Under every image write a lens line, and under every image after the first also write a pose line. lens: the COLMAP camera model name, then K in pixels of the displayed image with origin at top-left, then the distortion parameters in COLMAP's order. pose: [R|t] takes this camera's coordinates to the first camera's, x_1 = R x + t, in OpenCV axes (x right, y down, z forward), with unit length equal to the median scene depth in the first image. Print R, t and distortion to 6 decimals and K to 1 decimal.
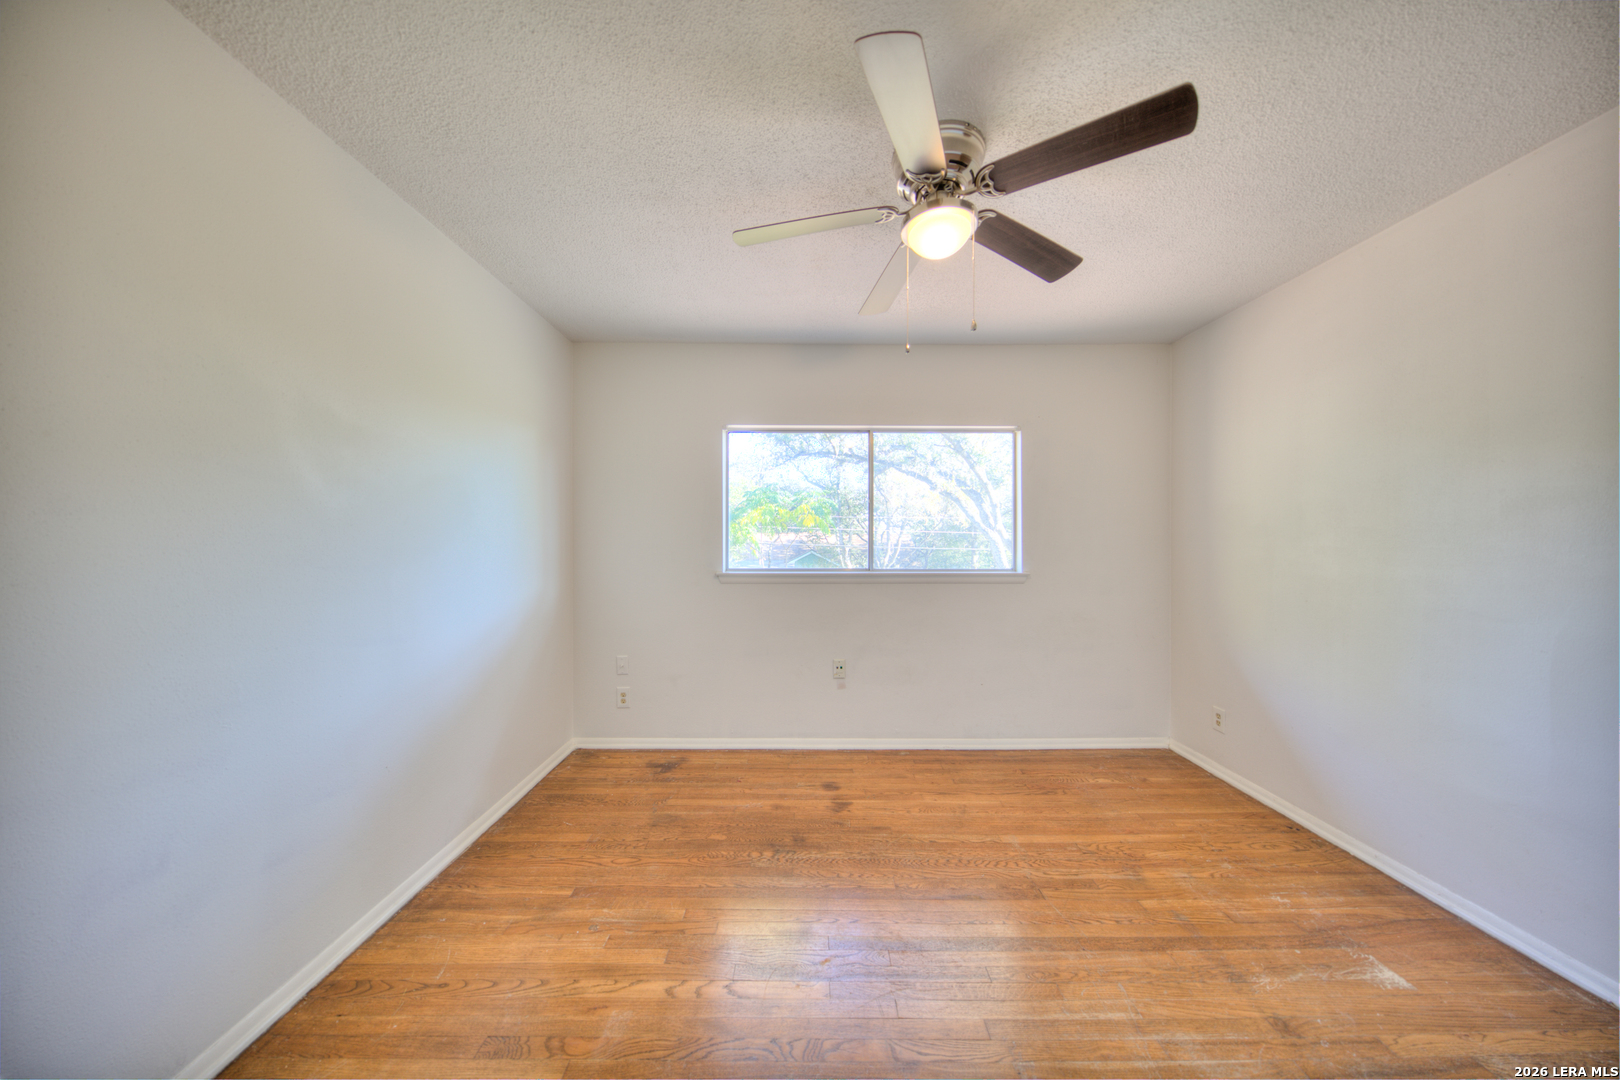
lens RADIAL K [[524.5, 0, 812.3], [0, 524.5, 536.1], [0, 0, 1]] dist [-0.005913, -0.001420]
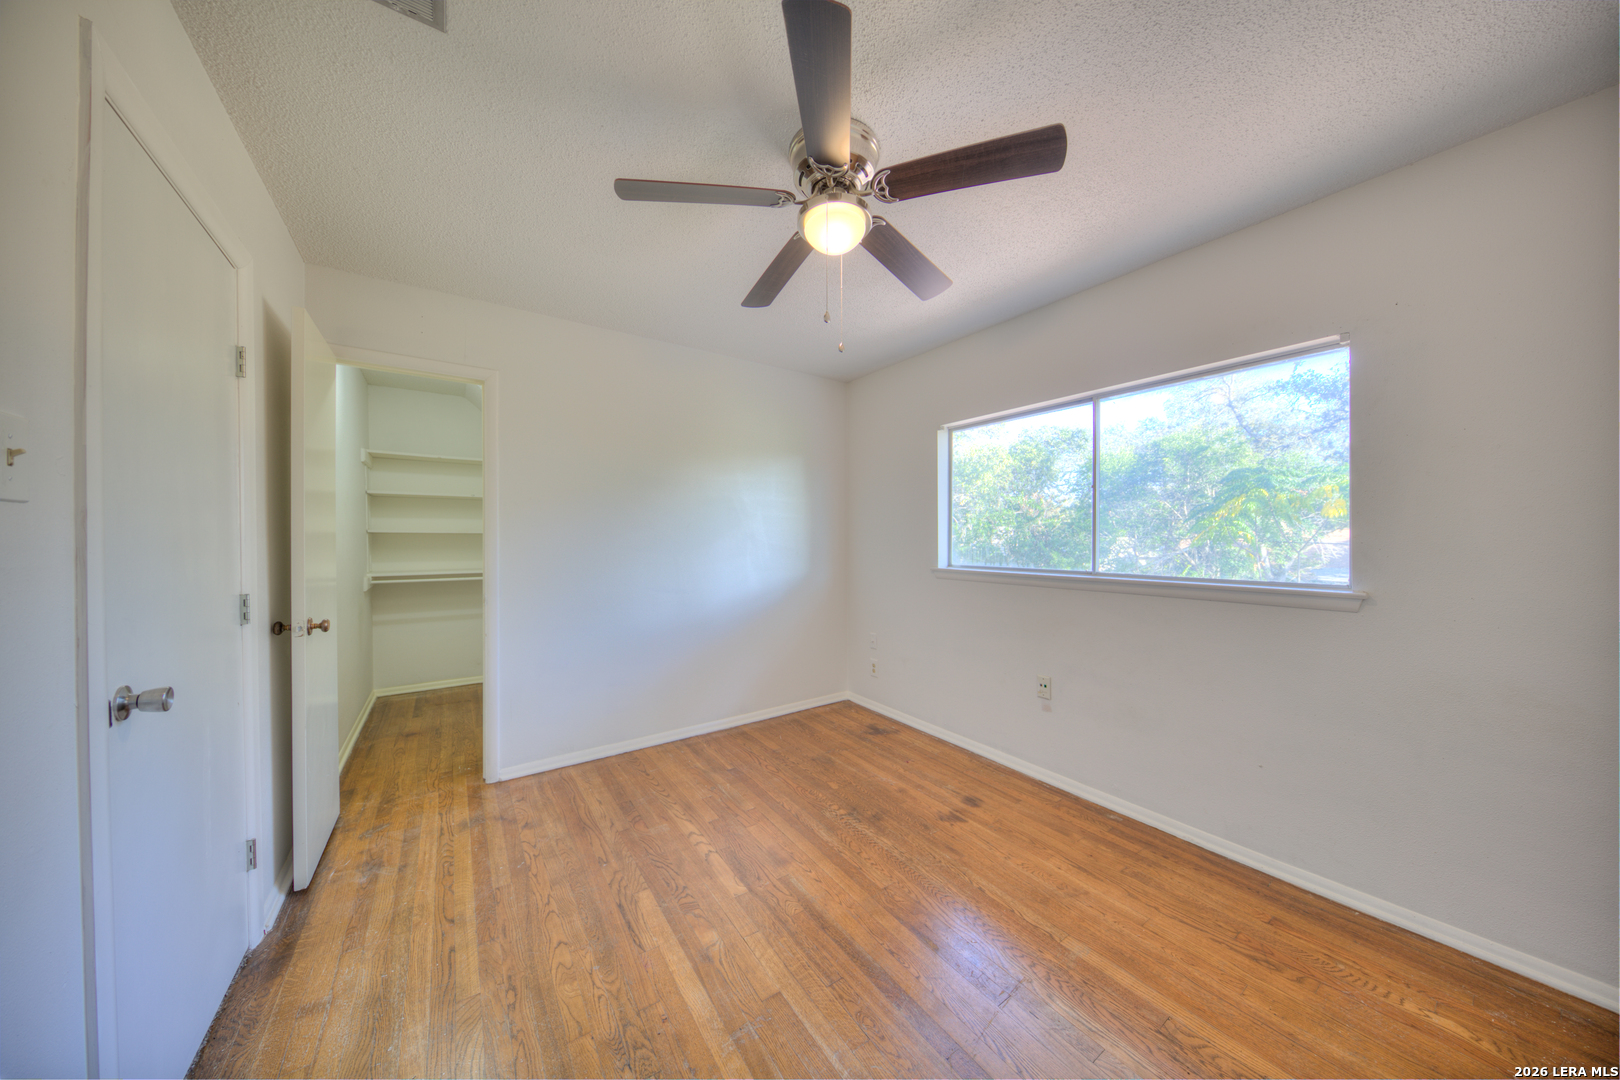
lens RADIAL K [[524.5, 0, 808.7], [0, 524.5, 536.6], [0, 0, 1]] dist [-0.005913, -0.001420]
pose [[0.556879, -0.000110, -0.830594, 0.656370], [-0.000279, 1.000000, -0.000319, 0.011218], [0.830594, 0.000410, 0.556879, 0.250395]]
